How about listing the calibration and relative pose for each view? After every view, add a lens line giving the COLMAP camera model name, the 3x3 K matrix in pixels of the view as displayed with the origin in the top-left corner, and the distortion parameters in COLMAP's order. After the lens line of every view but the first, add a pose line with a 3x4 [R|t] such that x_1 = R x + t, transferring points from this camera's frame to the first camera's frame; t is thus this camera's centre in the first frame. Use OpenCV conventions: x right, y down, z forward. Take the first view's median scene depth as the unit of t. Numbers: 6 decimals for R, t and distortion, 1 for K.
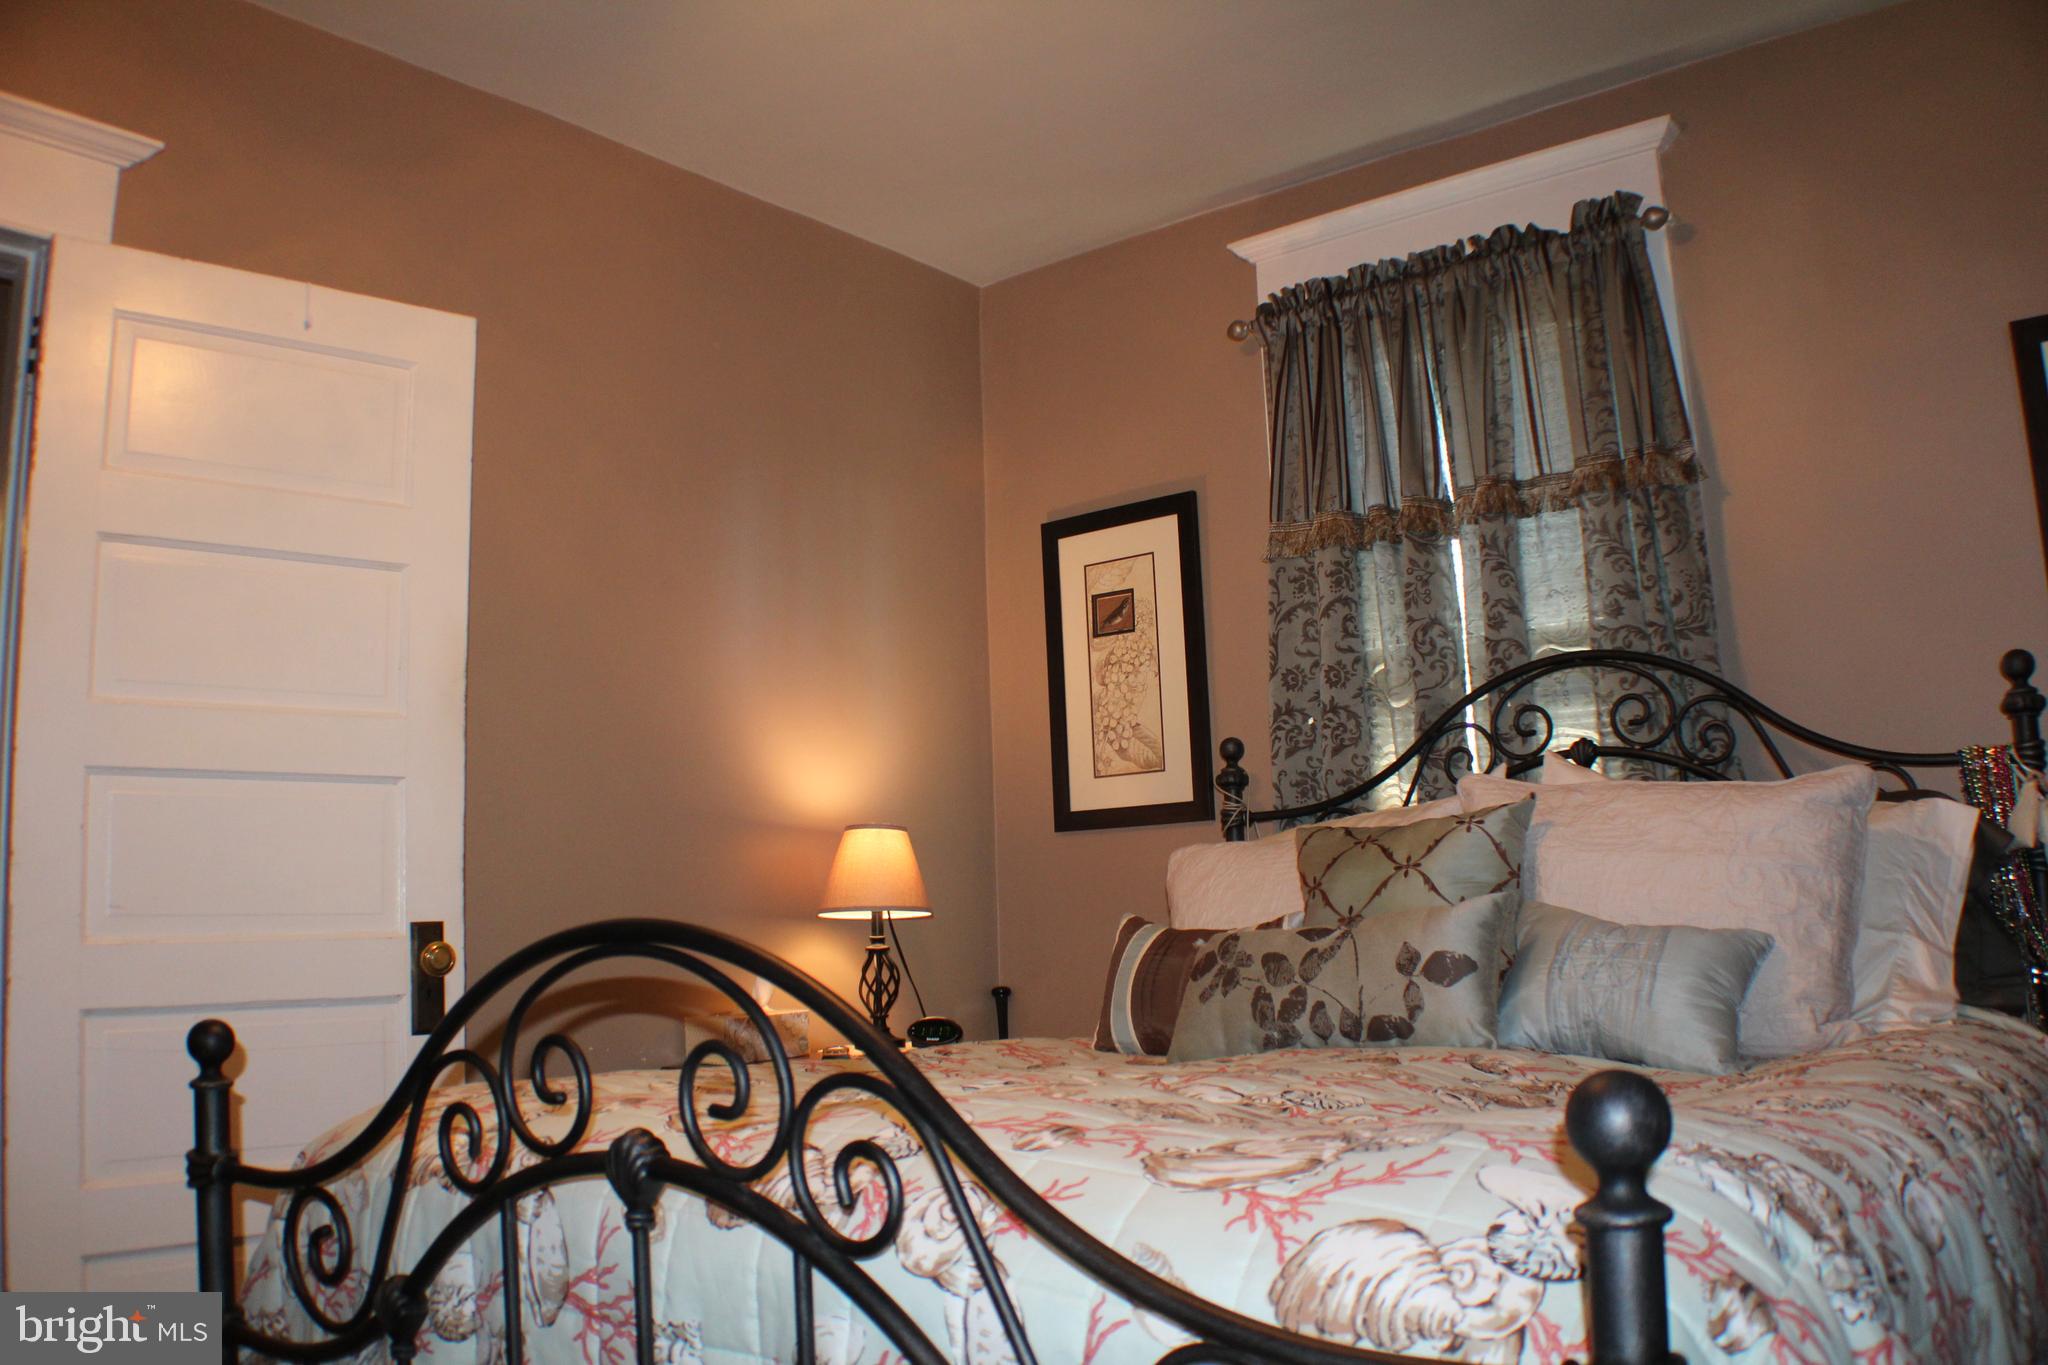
lens RADIAL K [[1633.5, 0, 983.3], [0, 1633.5, 677.3], [0, 0, 1]] dist [-0.185727, 0.064792]
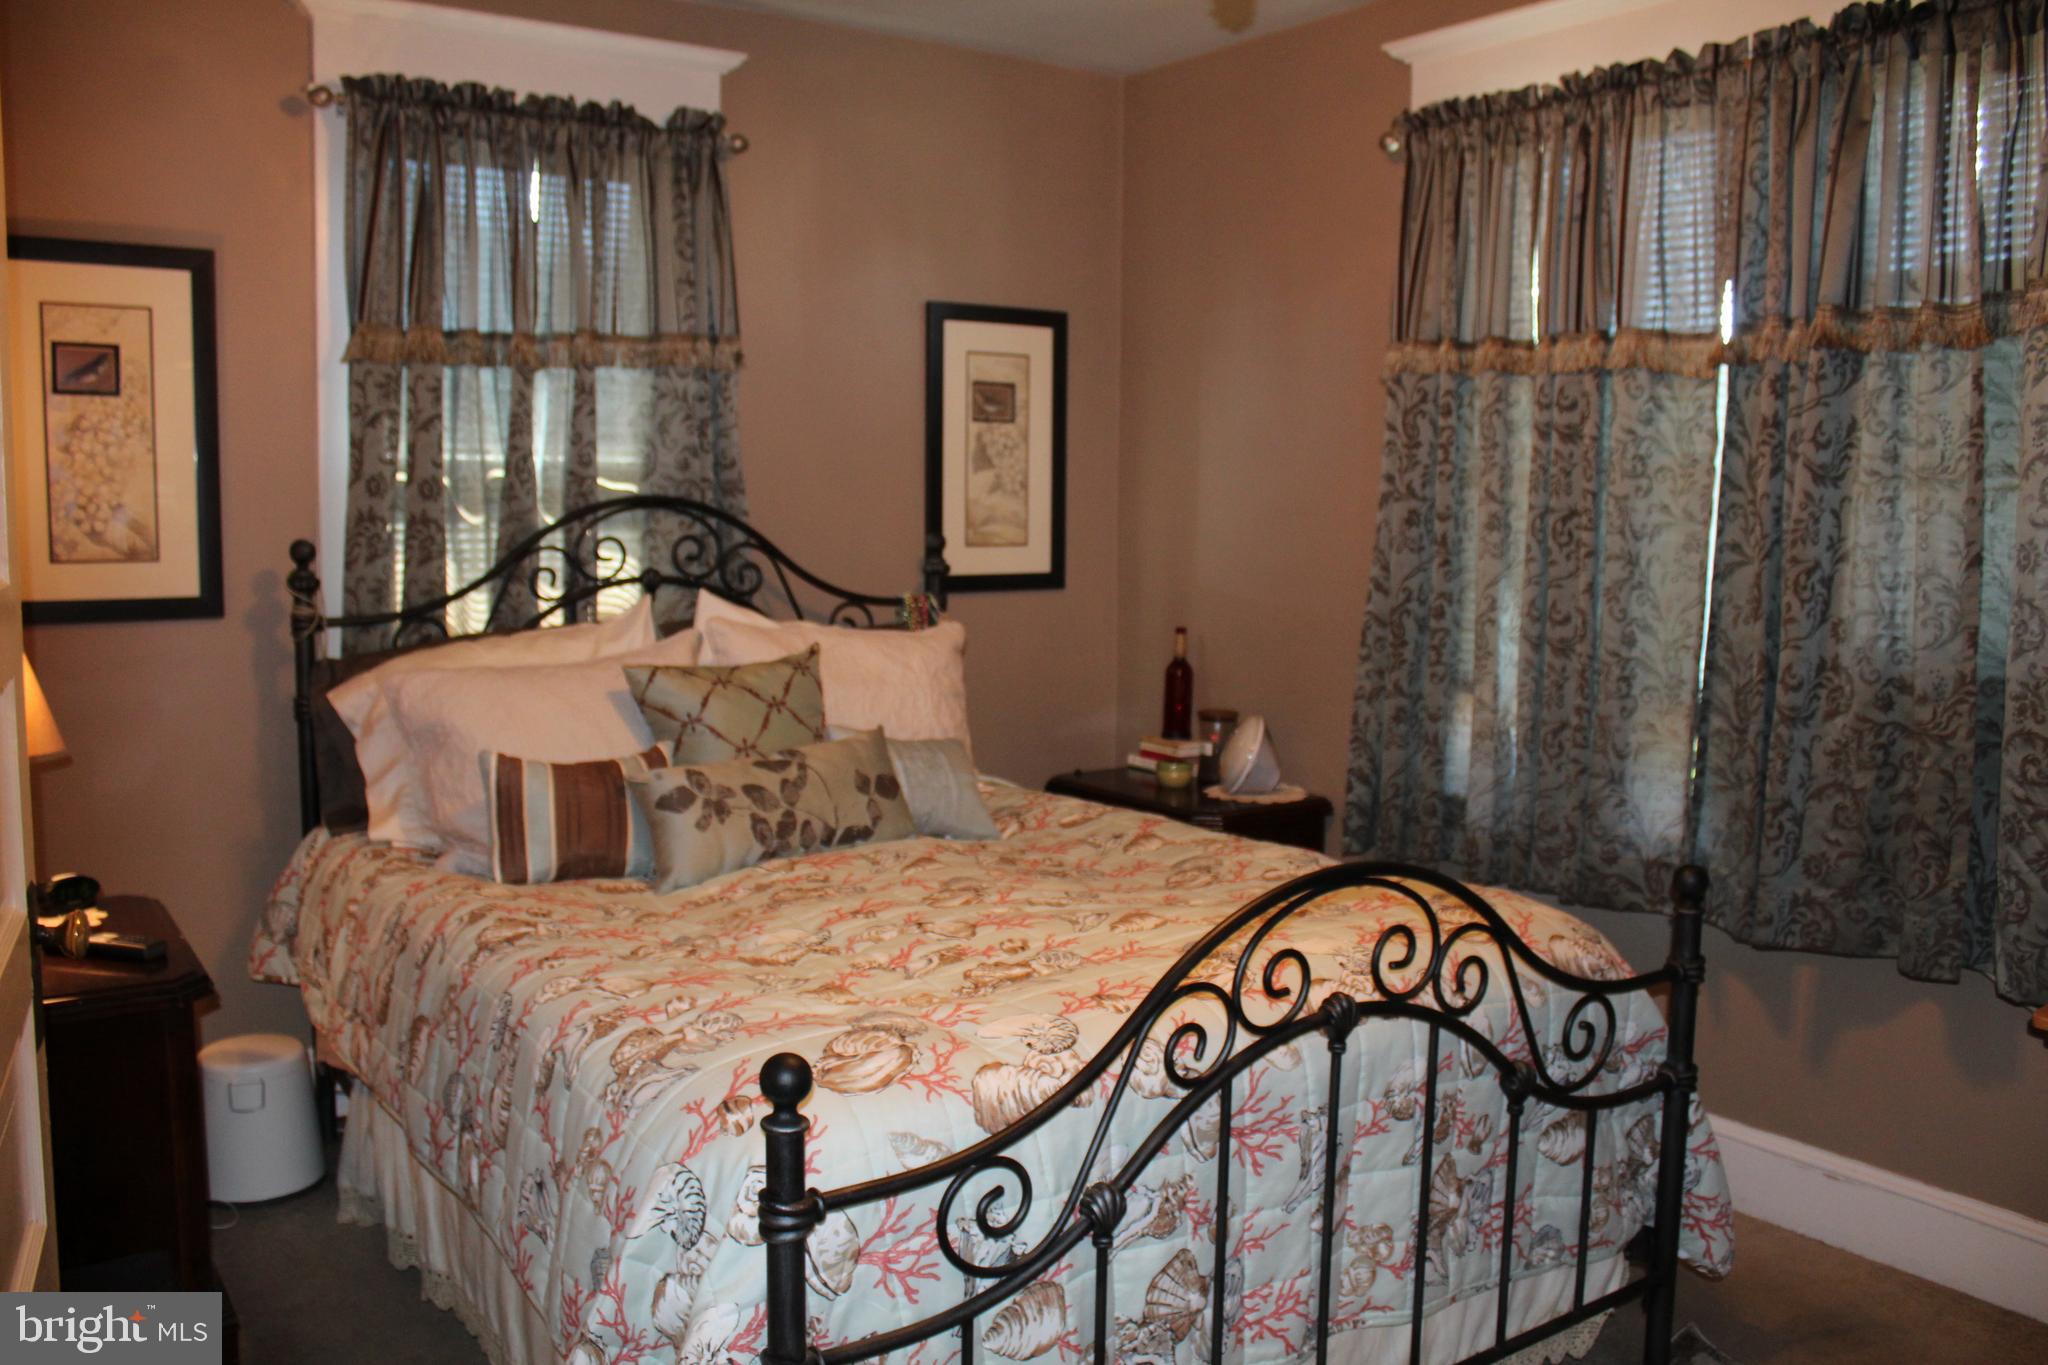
lens RADIAL K [[1716.8, 0, 1024.0], [0, 1716.8, 682.5], [0, 0, 1]] dist [-0.139402, 0.005576]
pose [[0.267382, -0.072550, 0.960855, -0.814787], [-0.157058, 0.980546, 0.117742, -0.074517], [-0.950705, -0.182392, 0.250786, 0.390816]]
